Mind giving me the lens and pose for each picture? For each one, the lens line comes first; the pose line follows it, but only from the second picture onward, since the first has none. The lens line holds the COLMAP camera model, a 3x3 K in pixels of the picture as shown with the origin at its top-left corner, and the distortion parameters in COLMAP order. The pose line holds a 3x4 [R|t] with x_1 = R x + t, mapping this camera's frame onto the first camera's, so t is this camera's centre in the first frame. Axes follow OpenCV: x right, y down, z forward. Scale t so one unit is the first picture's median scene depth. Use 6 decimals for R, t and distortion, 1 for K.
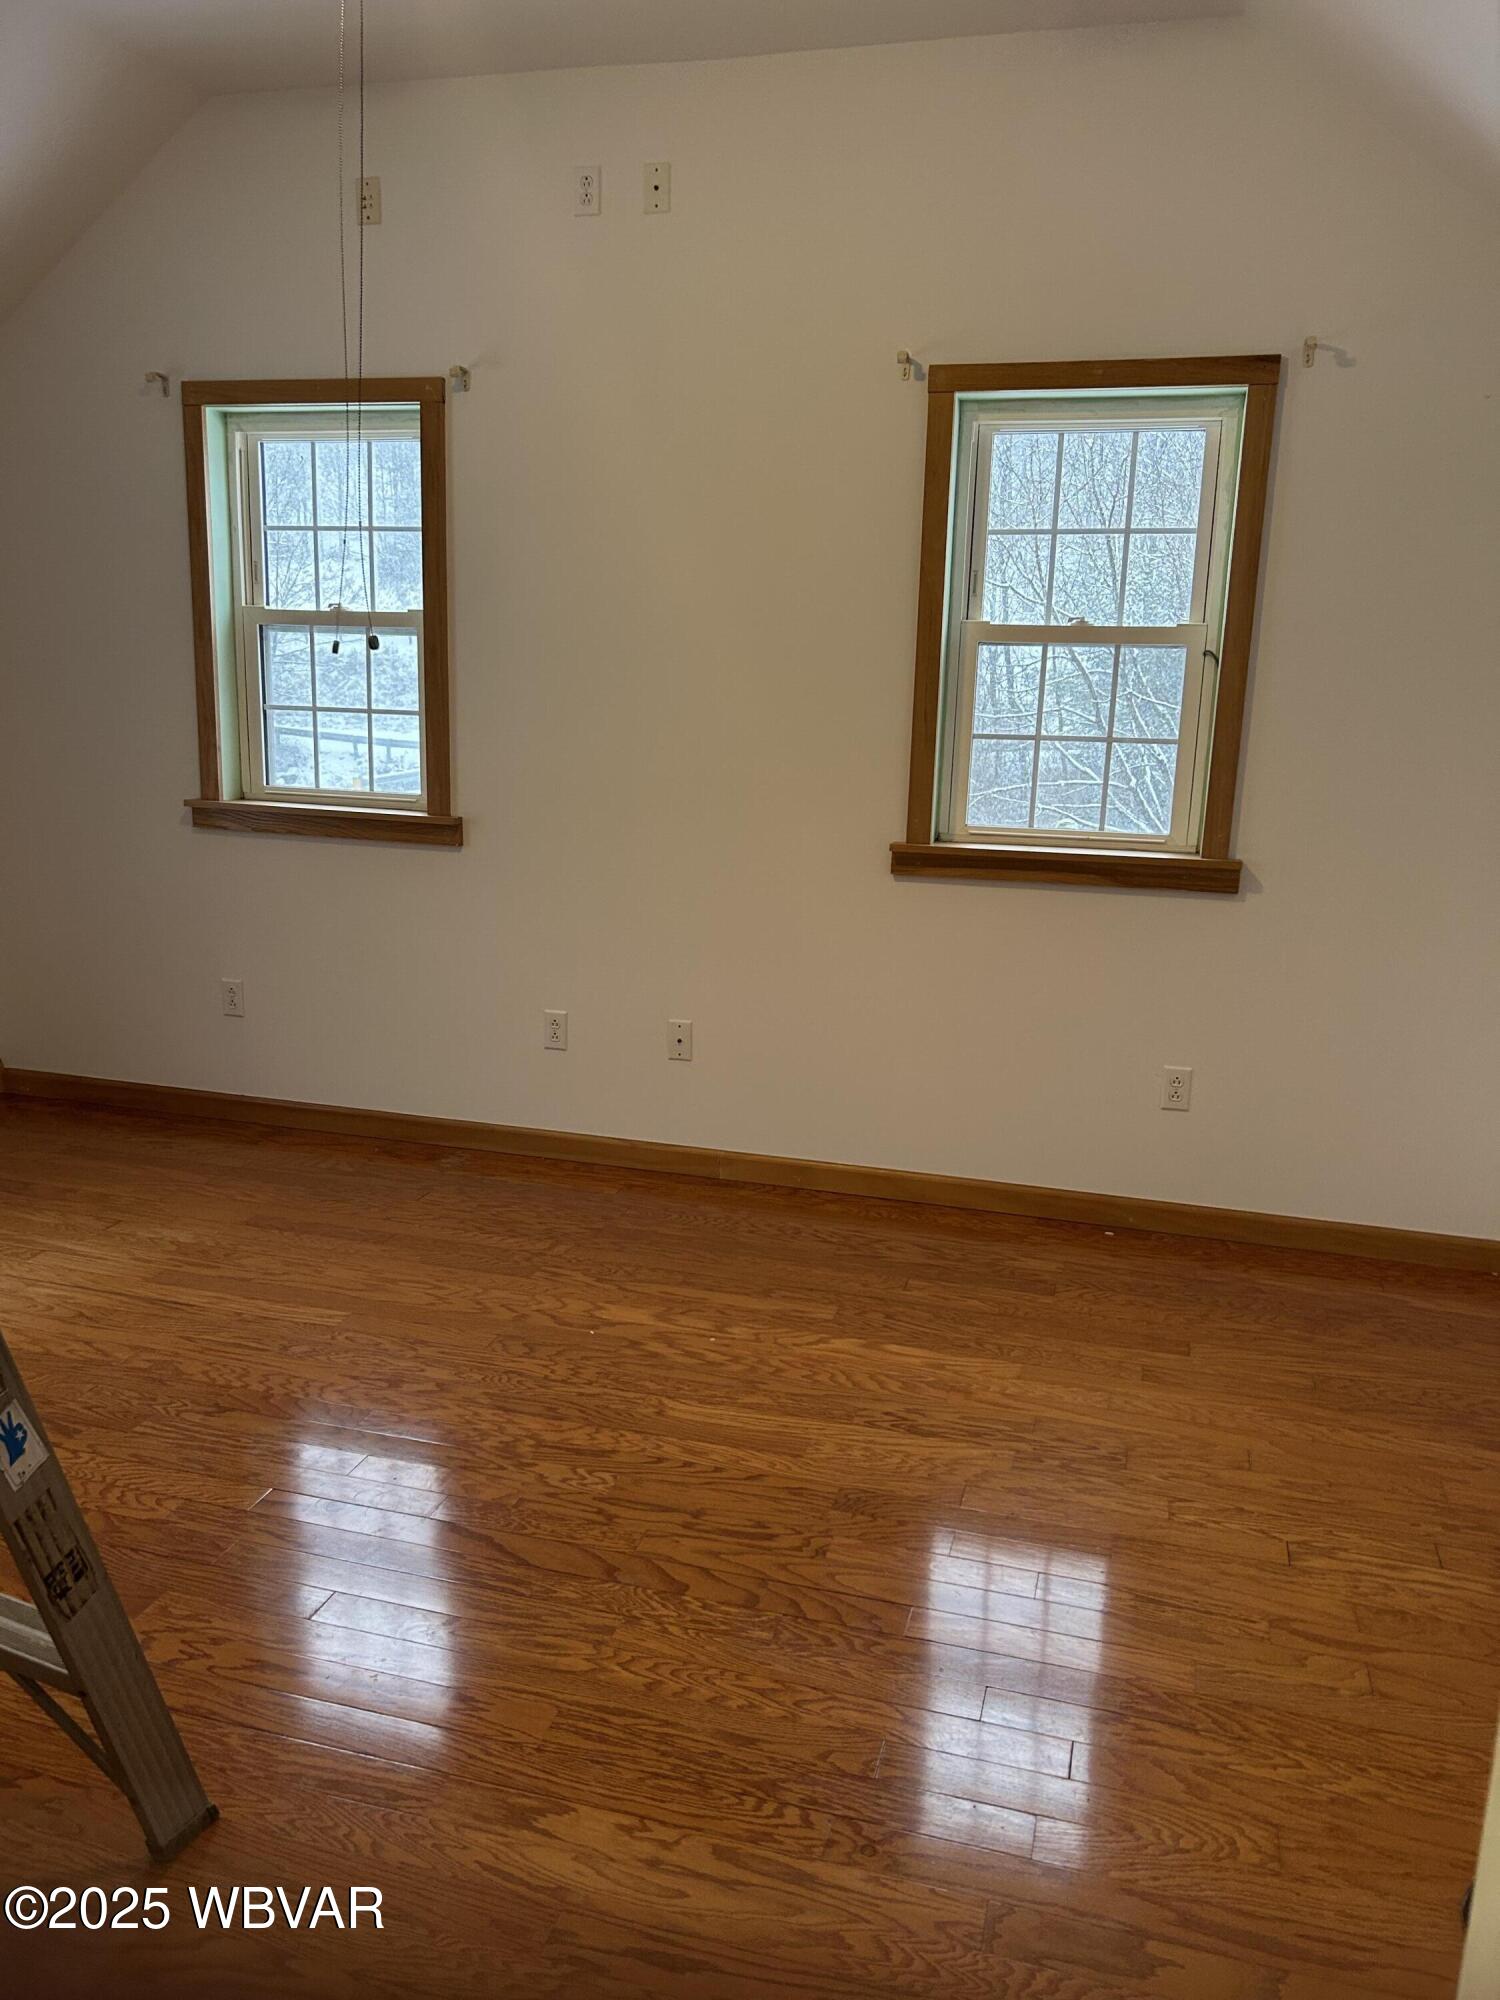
lens RADIAL K [[1511.9, 0, 751.3], [0, 1511.9, 994.9], [0, 0, 1]] dist [0.093901, -0.062256]
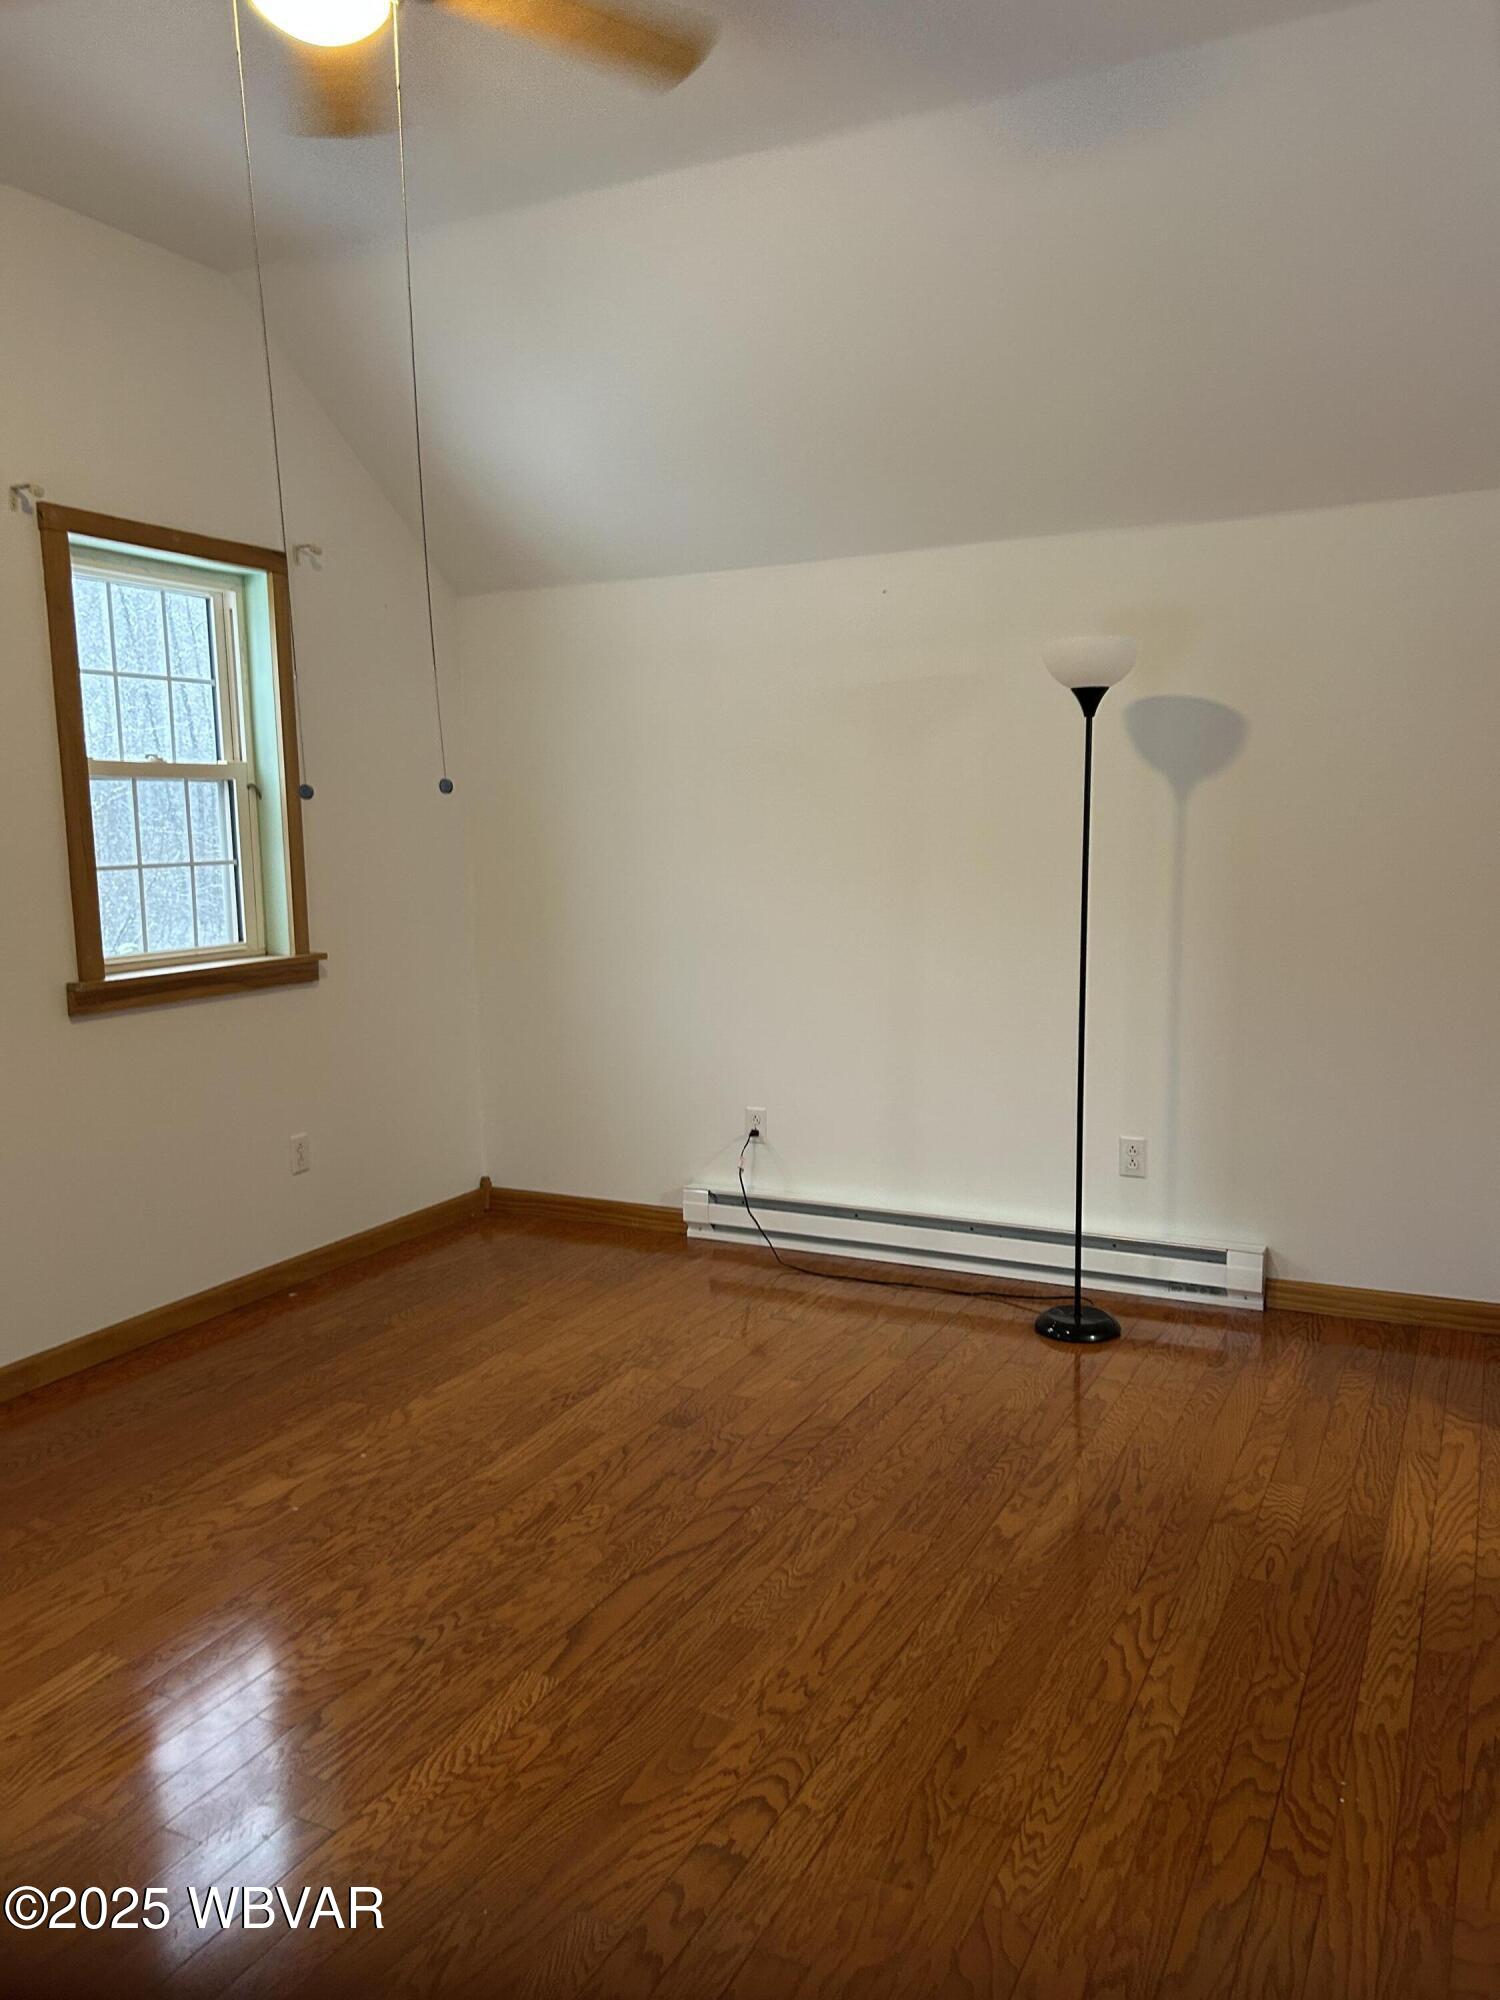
lens RADIAL K [[1511.9, 0, 757.4], [0, 1511.9, 1008.3], [0, 0, 1]] dist [0.093901, -0.062256]
pose [[0.198512, -0.160195, 0.966918, -0.890849], [0.228161, 0.967001, 0.113366, -0.114900], [-0.953171, 0.198108, 0.228512, 0.443037]]
